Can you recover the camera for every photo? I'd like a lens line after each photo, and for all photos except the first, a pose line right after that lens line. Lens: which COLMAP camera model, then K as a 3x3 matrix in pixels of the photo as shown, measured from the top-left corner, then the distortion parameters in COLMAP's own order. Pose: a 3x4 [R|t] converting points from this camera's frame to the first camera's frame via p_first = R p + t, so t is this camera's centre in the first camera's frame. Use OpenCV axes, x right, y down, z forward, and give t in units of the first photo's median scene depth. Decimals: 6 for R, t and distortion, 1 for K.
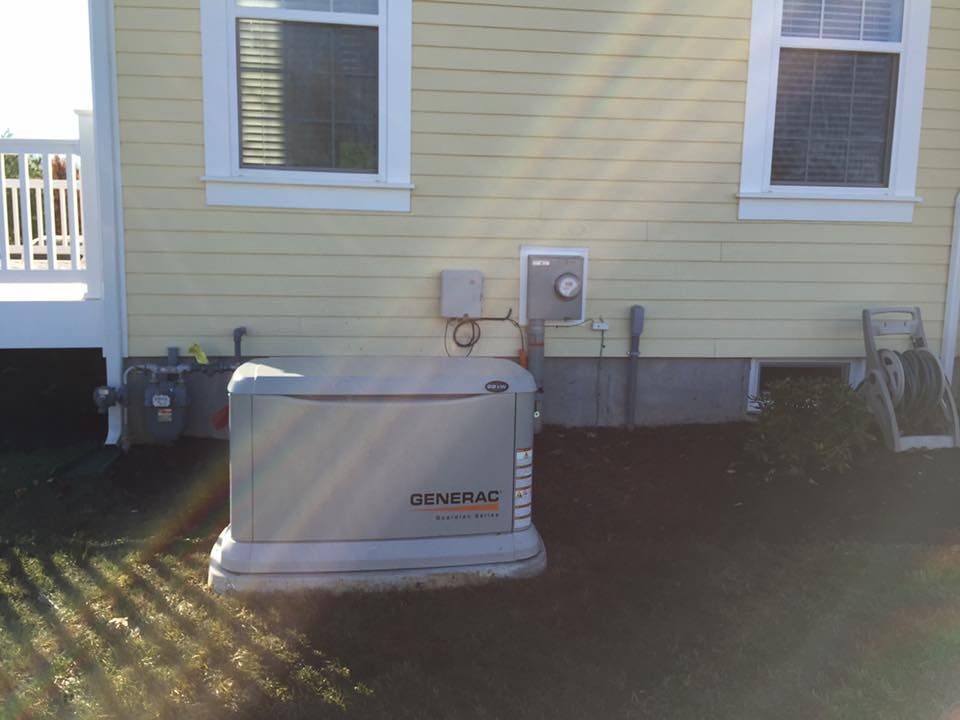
lens RADIAL K [[839.5, 0, 481.9], [0, 839.5, 355.5], [0, 0, 1]] dist [0.098611, -0.166623]
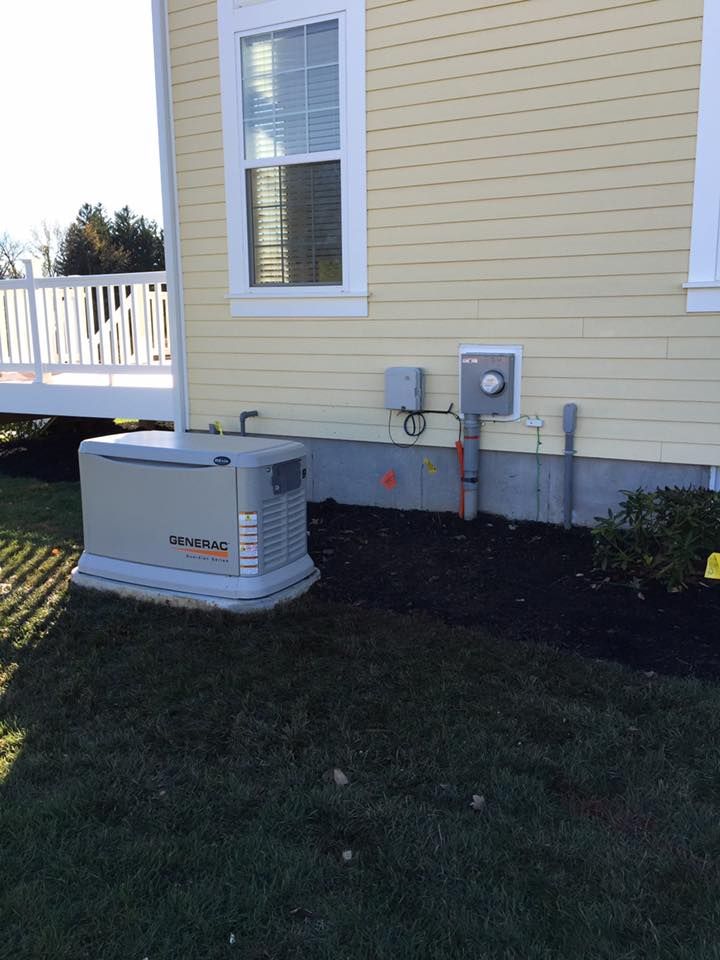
lens RADIAL K [[839.5, 0, 360.0], [0, 839.5, 480.0], [0, 0, 1]] dist [0.098611, -0.166623]
pose [[0.805915, 0.084479, -0.585973, 0.606831], [-0.060794, 0.996344, 0.060030, -0.015300], [0.588901, -0.012755, 0.808104, 0.055086]]
